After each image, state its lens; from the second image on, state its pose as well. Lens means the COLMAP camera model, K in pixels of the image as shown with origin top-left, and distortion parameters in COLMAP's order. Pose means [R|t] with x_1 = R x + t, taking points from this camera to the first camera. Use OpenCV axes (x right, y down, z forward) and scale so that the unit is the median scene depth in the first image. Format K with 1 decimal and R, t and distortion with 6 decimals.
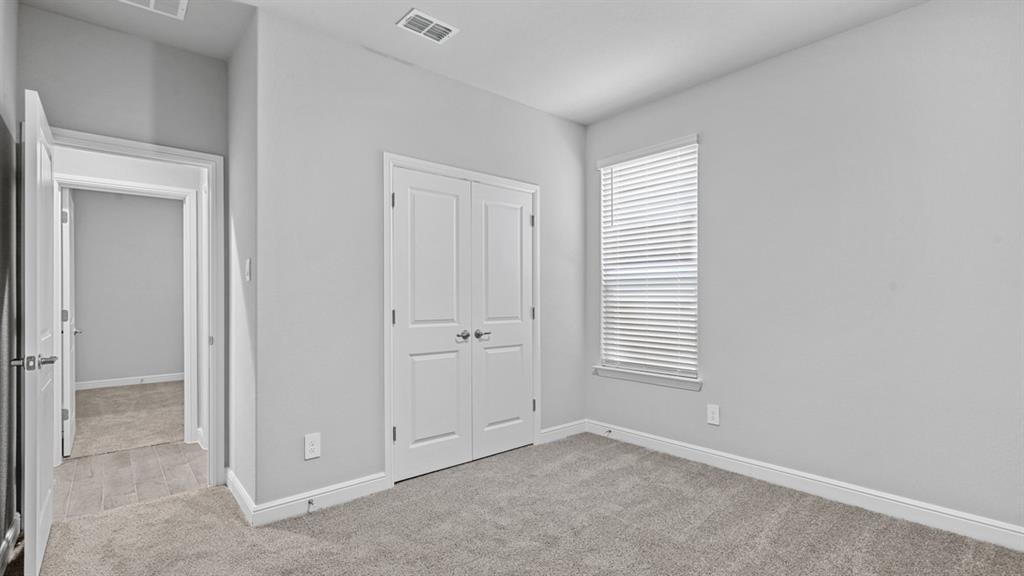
lens RADIAL K [[463.6, 0, 512.3], [0, 463.6, 290.8], [0, 0, 1]] dist [0.000606, 0.000464]
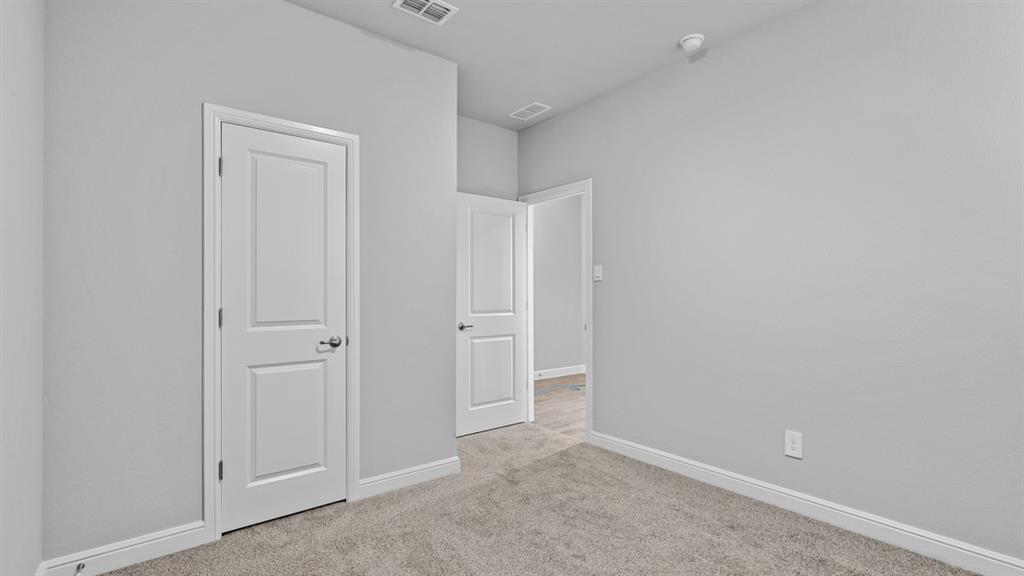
lens RADIAL K [[469.8, 0, 510.8], [0, 469.8, 284.9], [0, 0, 1]] dist [-0.001151, 0.000192]
pose [[0.999034, -0.003128, -0.043839, 0.248835], [0.003448, 0.999968, 0.007219, -0.002656], [0.043815, -0.007363, 0.999013, 0.233078]]
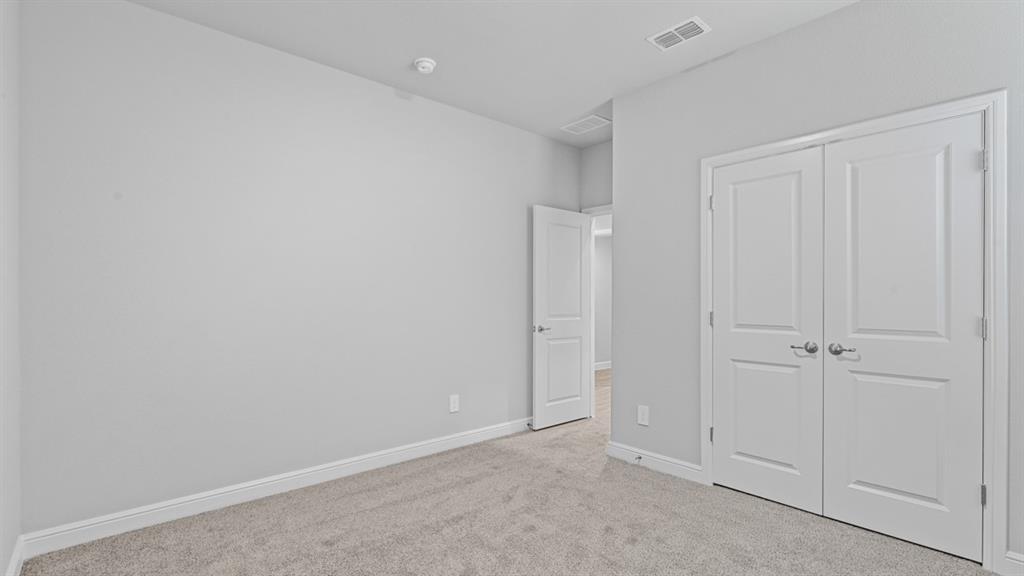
lens RADIAL K [[466.3, 0, 509.7], [0, 466.3, 295.4], [0, 0, 1]] dist [0.001823, 0.000264]
pose [[0.015197, -0.005421, -0.999870, 0.724336], [0.015733, 0.999863, -0.005182, 0.003507], [0.999761, -0.015653, 0.015280, 0.524431]]
